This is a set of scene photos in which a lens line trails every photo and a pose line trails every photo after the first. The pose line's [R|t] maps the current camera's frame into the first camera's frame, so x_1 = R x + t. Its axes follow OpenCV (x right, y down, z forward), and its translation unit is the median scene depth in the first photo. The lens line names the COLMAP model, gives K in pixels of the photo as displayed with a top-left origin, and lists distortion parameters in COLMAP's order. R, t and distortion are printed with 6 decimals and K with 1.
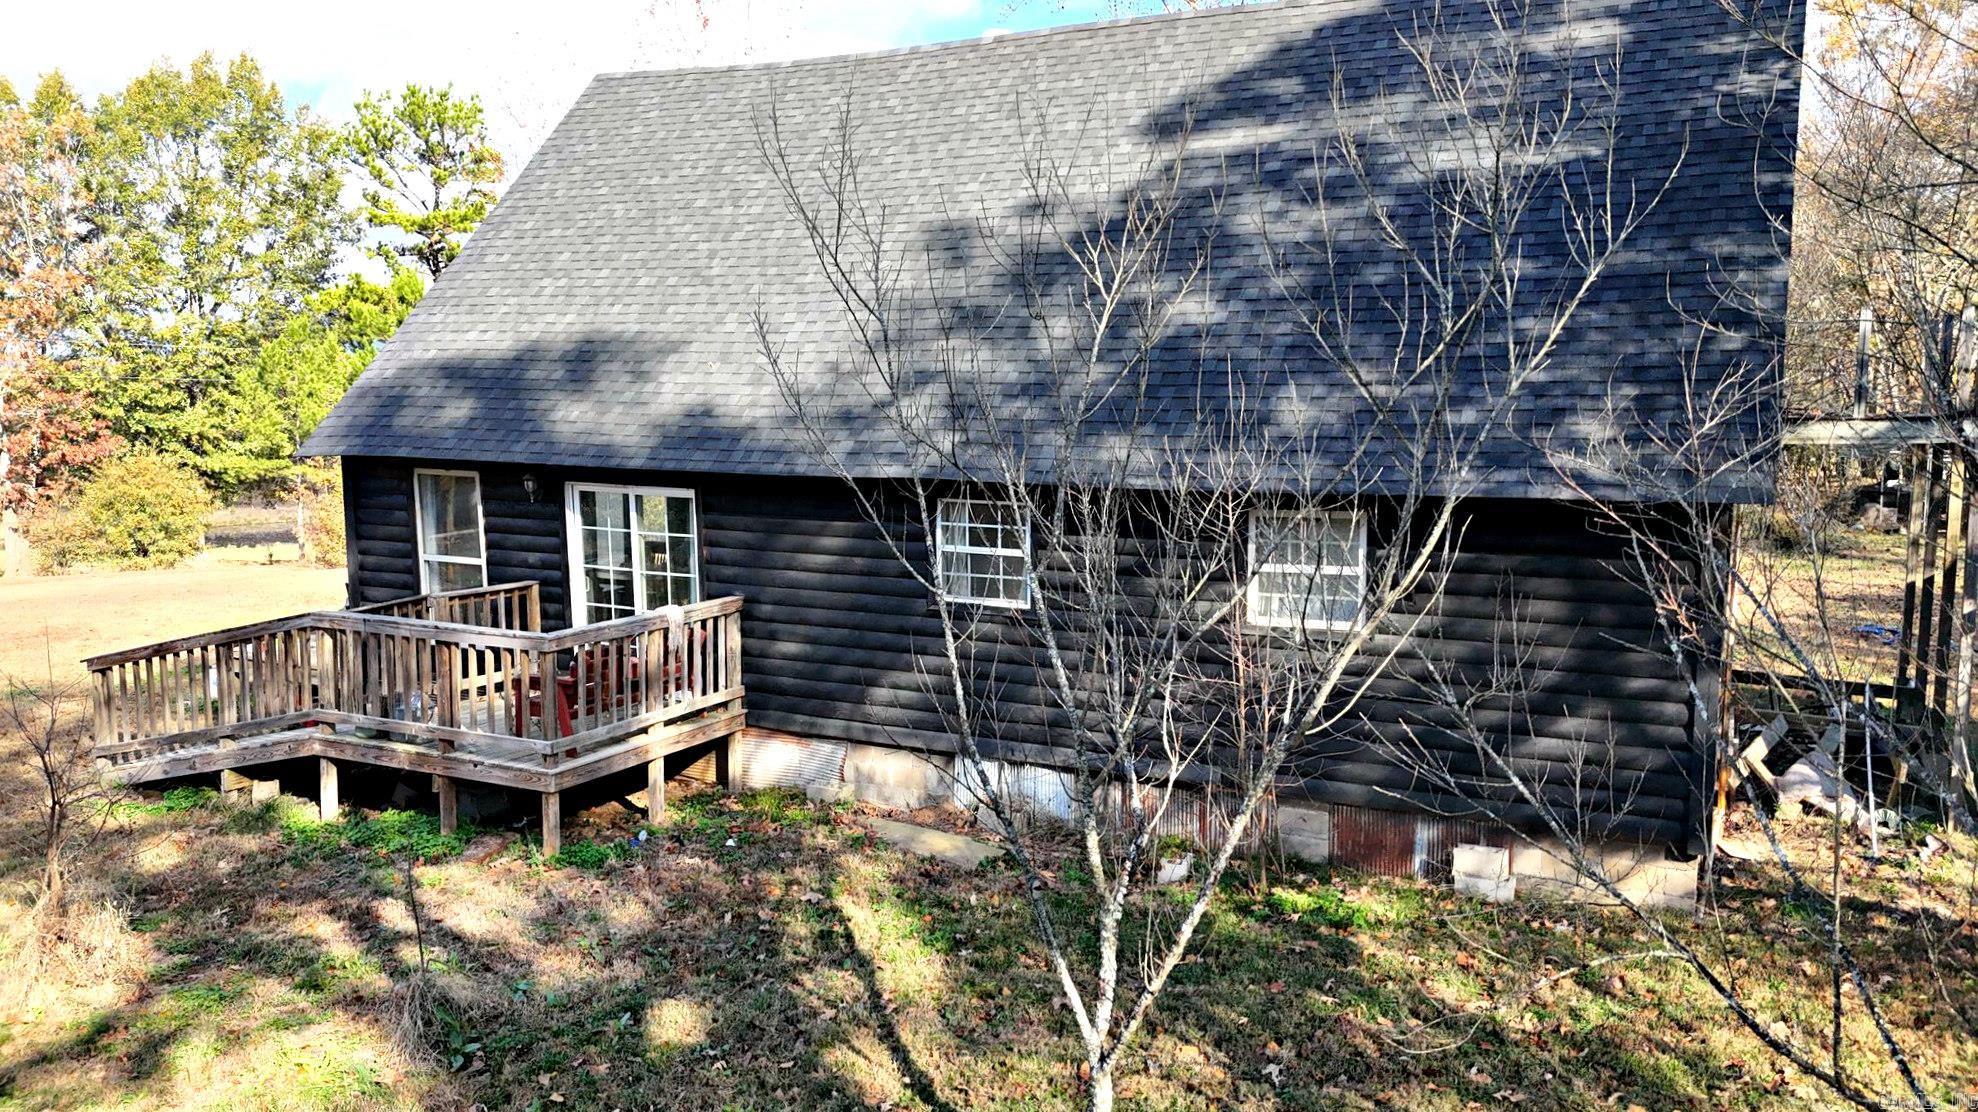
lens RADIAL K [[1468.3, 0, 989.0], [0, 1468.3, 556.0], [0, 0, 1]] dist [0.110443, -0.191348]
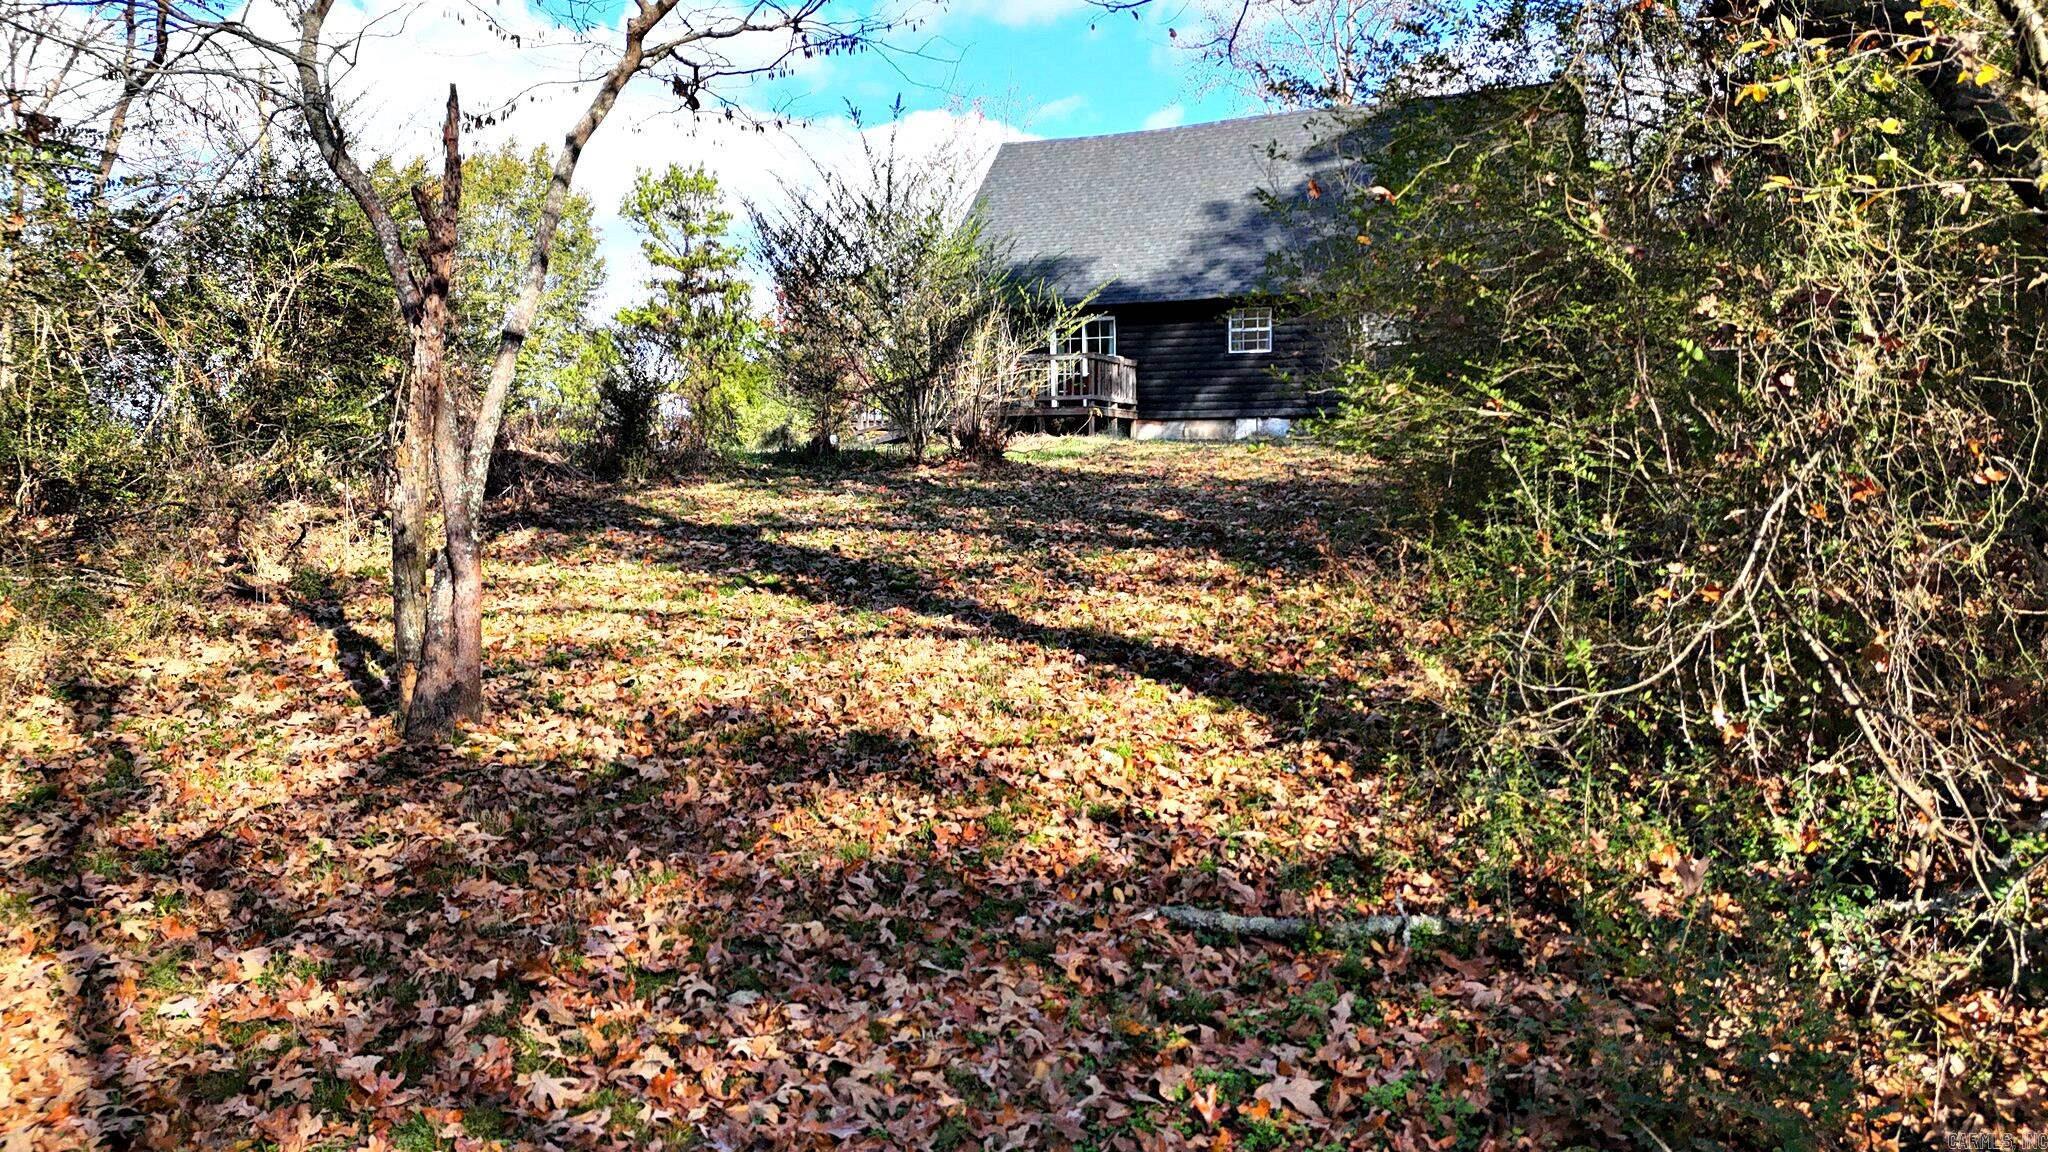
lens RADIAL K [[1530.6, 0, 1024.0], [0, 1530.6, 576.0], [0, 0, 1]] dist [0.109267, -0.107129]
pose [[0.998734, -0.021060, 0.045690, -0.460254], [0.023446, 0.998354, -0.052338, 0.484329], [-0.044512, 0.053343, 0.997584, -1.370847]]
